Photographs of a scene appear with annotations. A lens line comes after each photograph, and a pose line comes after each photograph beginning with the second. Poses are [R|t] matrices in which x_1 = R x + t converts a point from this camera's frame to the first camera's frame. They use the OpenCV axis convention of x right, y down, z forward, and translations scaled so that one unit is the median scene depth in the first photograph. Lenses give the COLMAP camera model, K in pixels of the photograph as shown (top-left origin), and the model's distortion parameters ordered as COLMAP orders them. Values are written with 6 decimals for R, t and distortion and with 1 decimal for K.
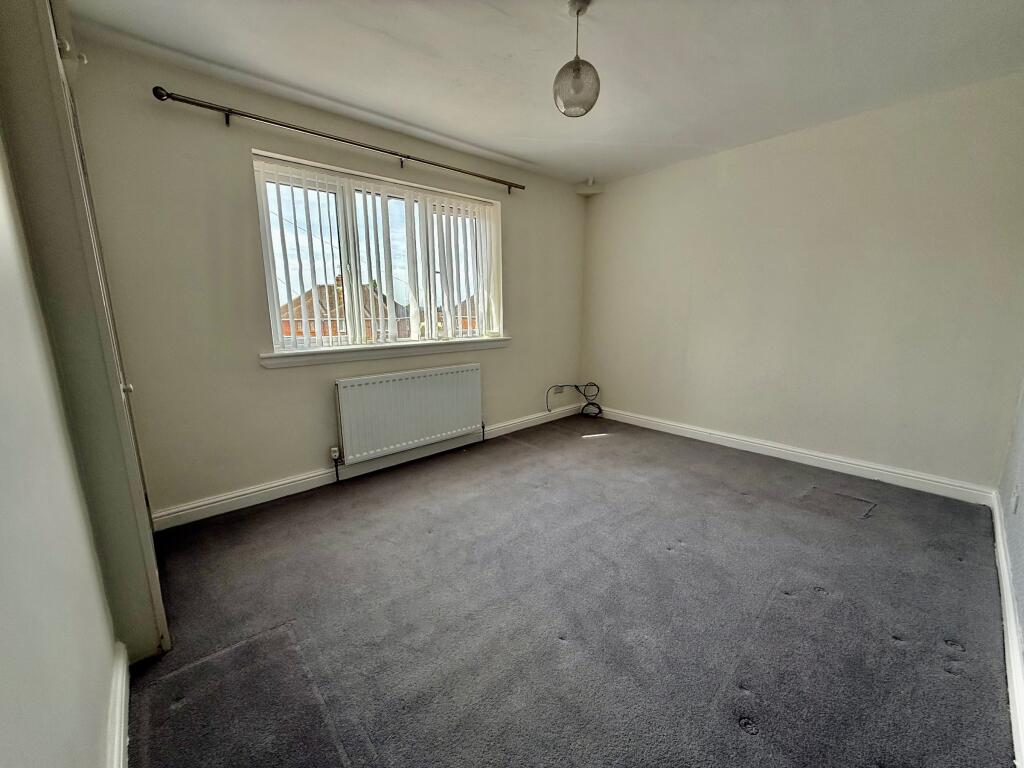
lens RADIAL K [[409.3, 0, 514.6], [0, 409.3, 386.2], [0, 0, 1]] dist [0.001398, -0.000050]
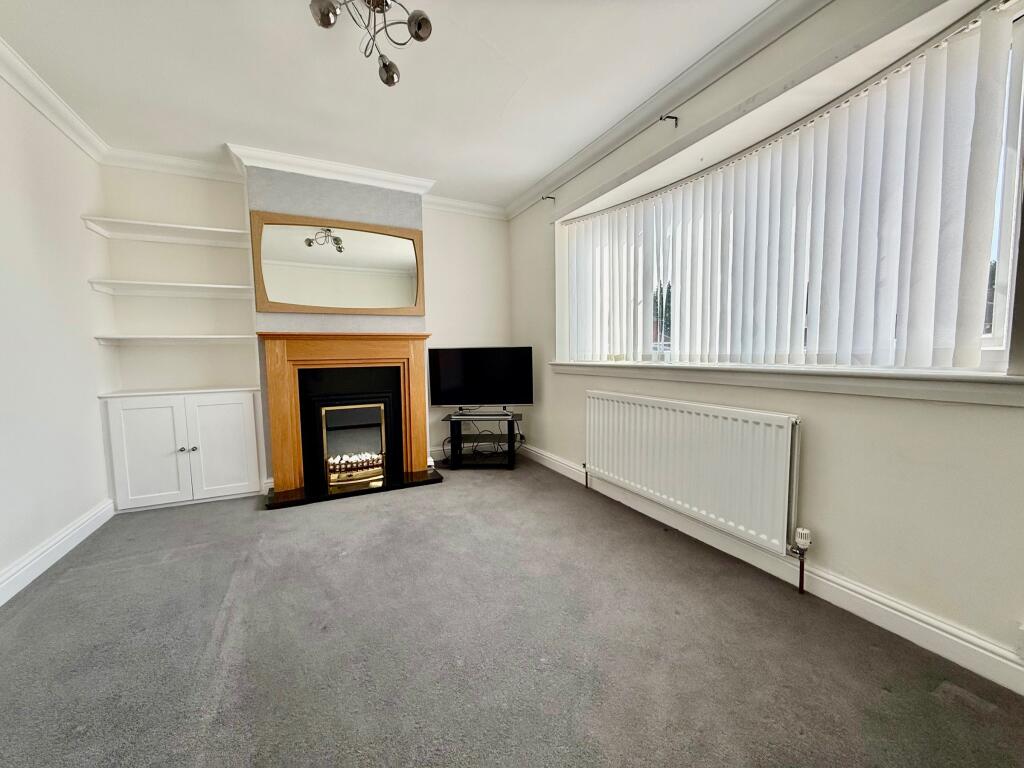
lens RADIAL K [[409.3, 0, 514.6], [0, 409.3, 386.2], [0, 0, 1]] dist [0.001398, -0.000050]
pose [[-0.284242, 0.091838, -0.954344, 0.605559], [-0.158879, 0.977127, 0.141351, -0.139098], [0.945497, 0.191804, -0.263149, 1.037889]]
